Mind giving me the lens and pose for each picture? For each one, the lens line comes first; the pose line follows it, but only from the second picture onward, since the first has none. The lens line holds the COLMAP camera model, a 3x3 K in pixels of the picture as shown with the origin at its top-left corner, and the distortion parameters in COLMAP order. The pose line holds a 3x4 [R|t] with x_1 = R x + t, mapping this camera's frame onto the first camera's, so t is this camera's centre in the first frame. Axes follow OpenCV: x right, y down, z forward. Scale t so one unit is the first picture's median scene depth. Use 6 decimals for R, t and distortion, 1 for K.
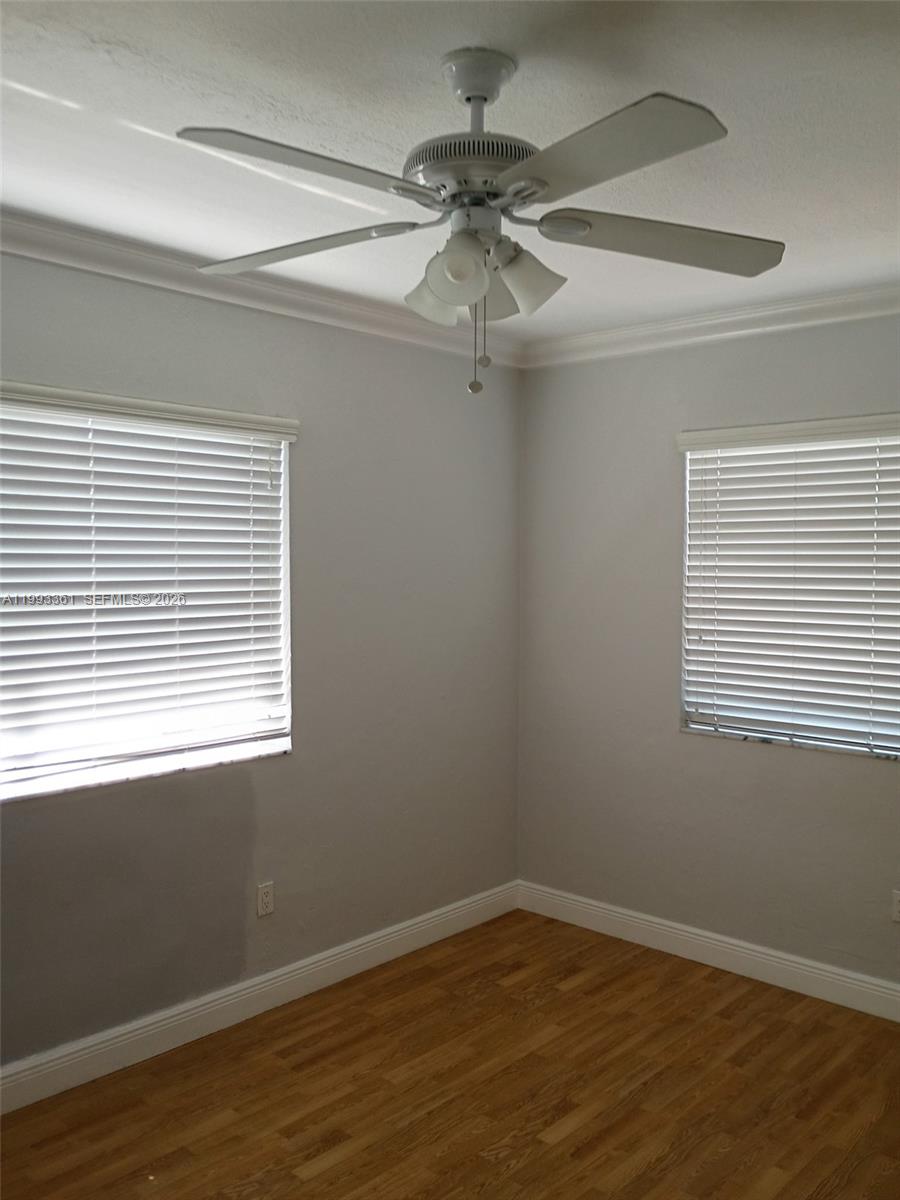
lens RADIAL K [[1009.9, 0, 450.0], [0, 1009.9, 600.0], [0, 0, 1]] dist [0.059489, -0.046111]
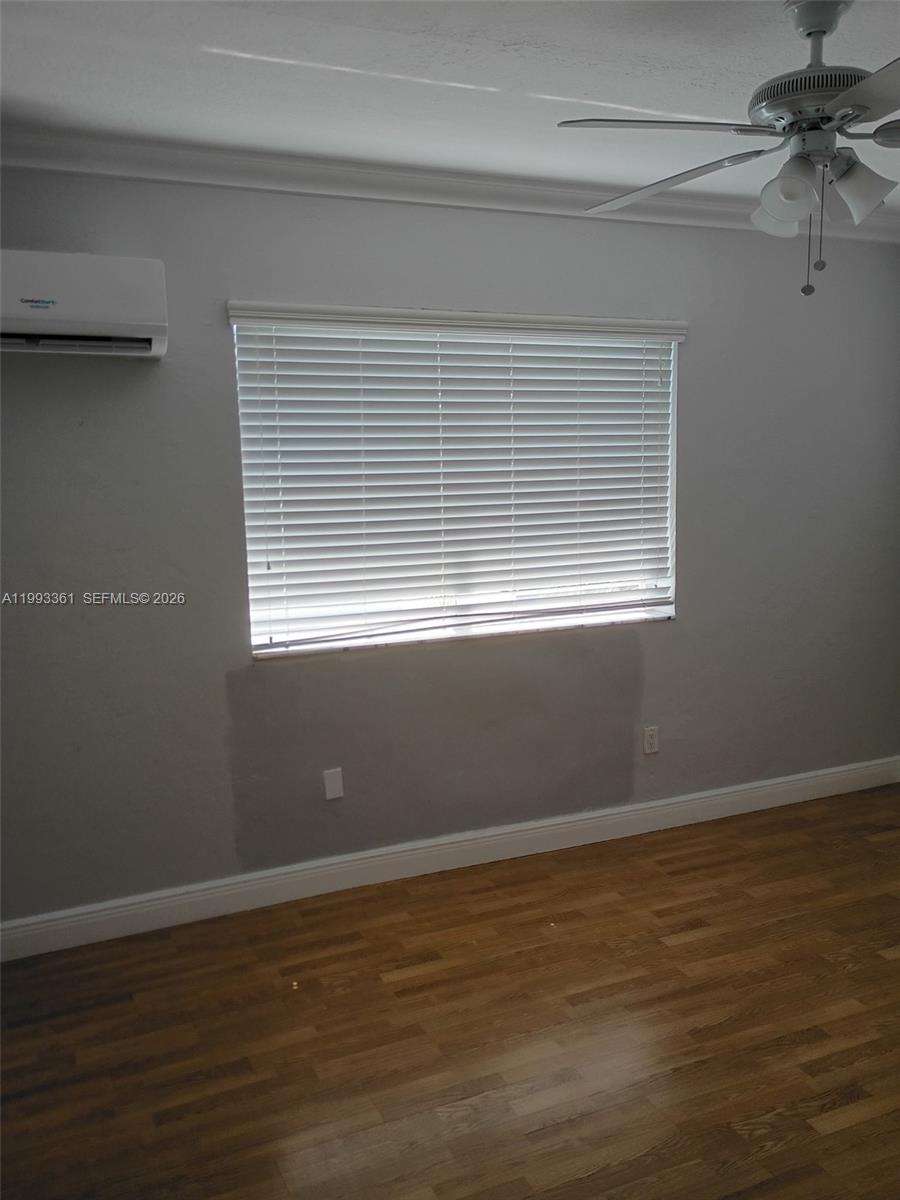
lens RADIAL K [[1009.9, 0, 450.0], [0, 1009.9, 600.0], [0, 0, 1]] dist [0.059489, -0.046111]
pose [[0.913978, 0.035961, -0.404166, 0.086381], [0.004808, 0.995035, 0.099407, 0.016668], [0.405734, -0.092799, 0.909268, -0.171138]]
